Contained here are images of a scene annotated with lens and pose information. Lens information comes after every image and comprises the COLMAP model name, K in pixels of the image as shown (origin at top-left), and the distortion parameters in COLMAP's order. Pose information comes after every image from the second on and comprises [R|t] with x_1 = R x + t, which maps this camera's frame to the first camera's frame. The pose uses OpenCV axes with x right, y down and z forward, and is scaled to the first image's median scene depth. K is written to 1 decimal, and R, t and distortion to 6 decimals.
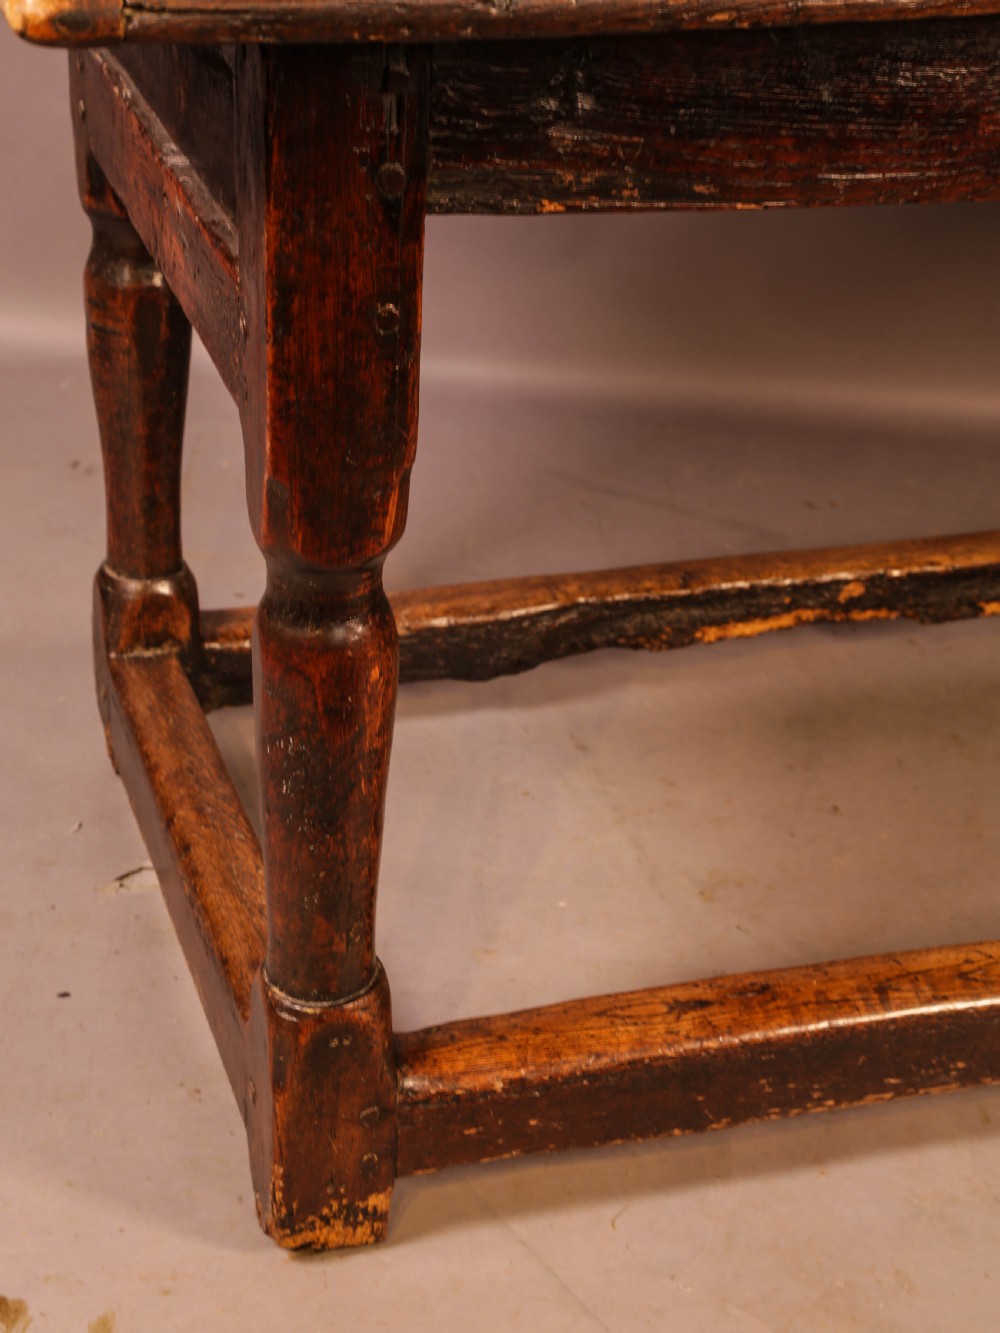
lens RADIAL K [[2299.2, 0, 500.0], [0, 2299.2, 666.5], [0, 0, 1]] dist [0.151398, 0.109037]
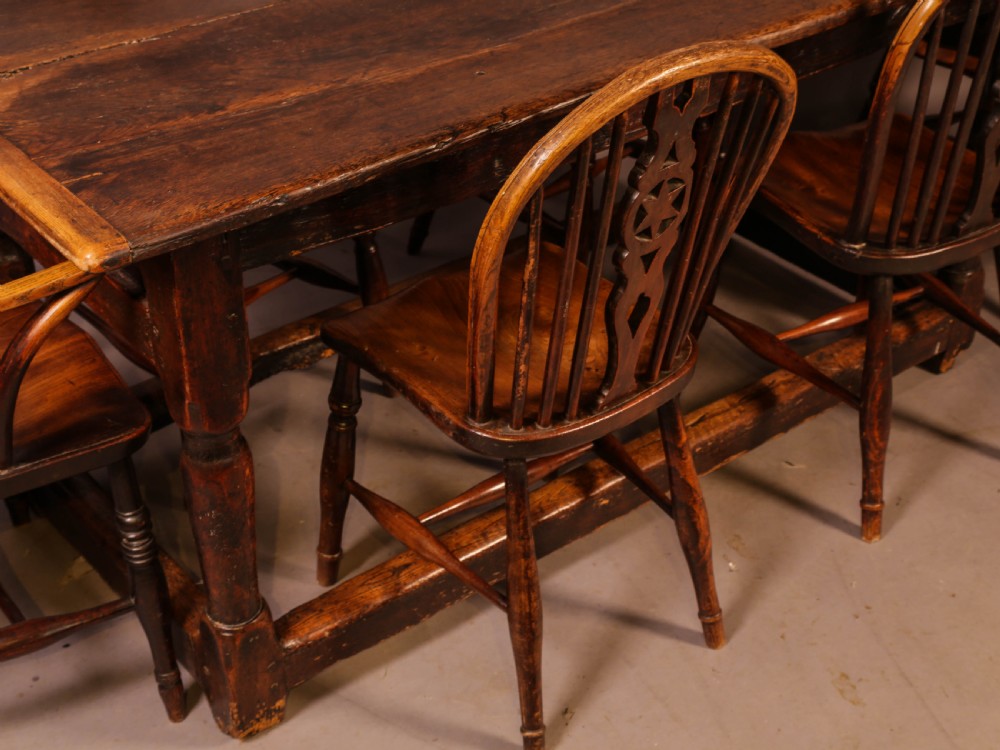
lens RADIAL K [[1558.7, 0, 500.0], [0, 1558.7, 375.0], [0, 0, 1]] dist [0.135712, 0.030772]
pose [[0.935038, -0.236669, 0.263991, -0.165928], [0.208751, 0.969339, 0.129636, -0.186570], [-0.286578, -0.066106, 0.955774, -0.357004]]
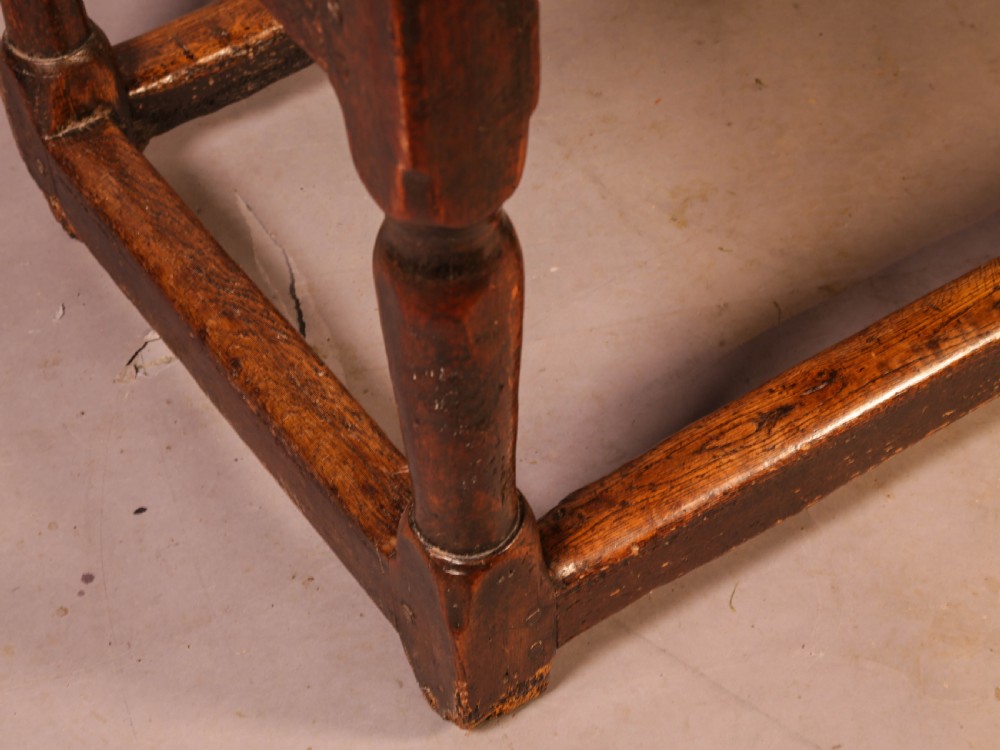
lens RADIAL K [[2152.9, 0, 500.0], [0, 2152.9, 375.0], [0, 0, 1]] dist [0.275886, 0.014651]
pose [[0.957852, -0.260279, 0.121553, -0.155613], [0.202041, 0.911198, 0.359022, -0.254195], [-0.204205, -0.319332, 0.925380, 0.116705]]
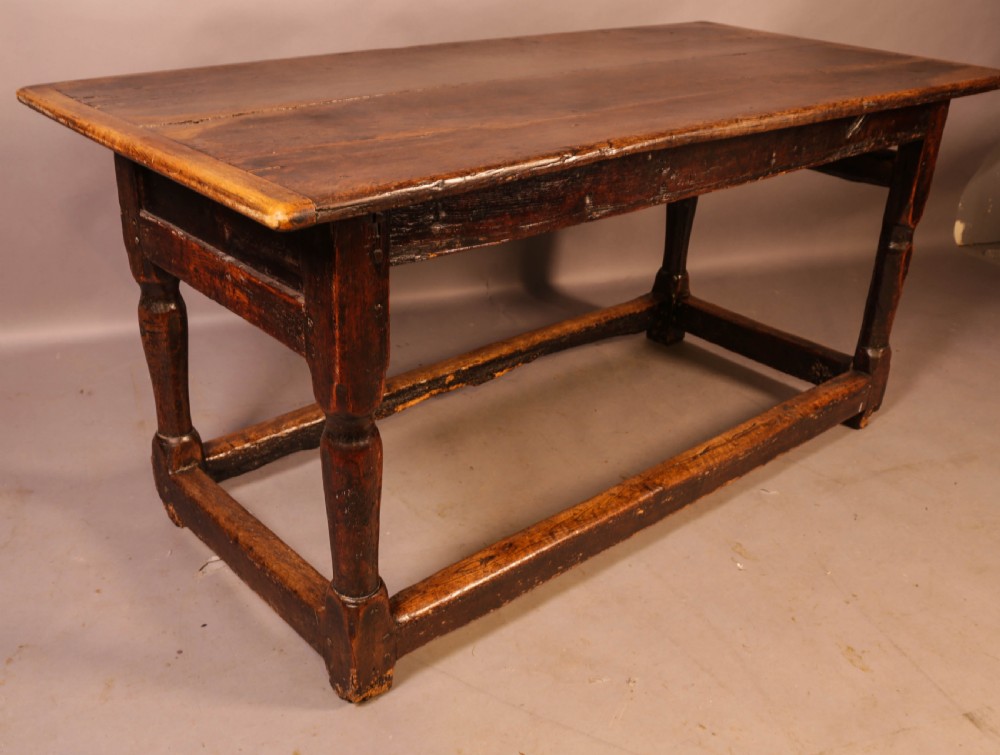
lens RADIAL K [[1014.2, 0, 456.9], [0, 1014.2, 350.1], [0, 0, 1]] dist [-0.071584, 0.094697]
pose [[0.927595, -0.189229, 0.322118, -0.254743], [0.206134, 0.978342, -0.018869, -0.057492], [-0.311571, 0.083902, 0.946511, -0.024856]]
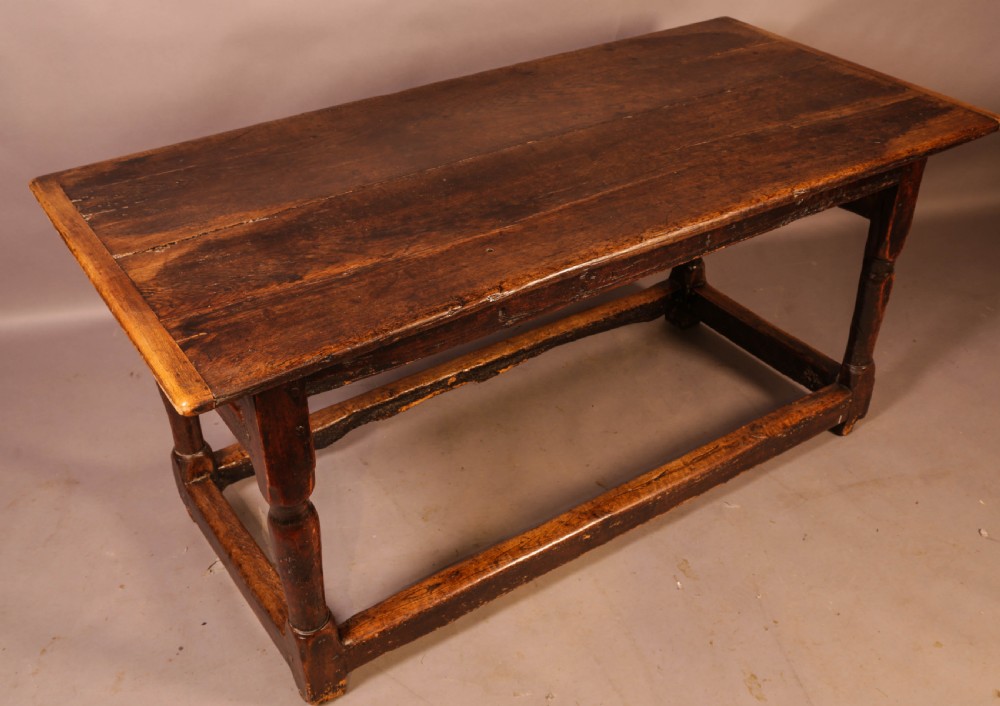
lens RADIAL K [[1060.7, 0, 498.3], [0, 1060.7, 331.7], [0, 0, 1]] dist [-0.028672, 0.107784]
pose [[0.959286, -0.202913, 0.196462, -0.036508], [0.185926, 0.977302, 0.101550, -0.287604], [-0.212609, -0.060888, 0.975239, -0.292230]]
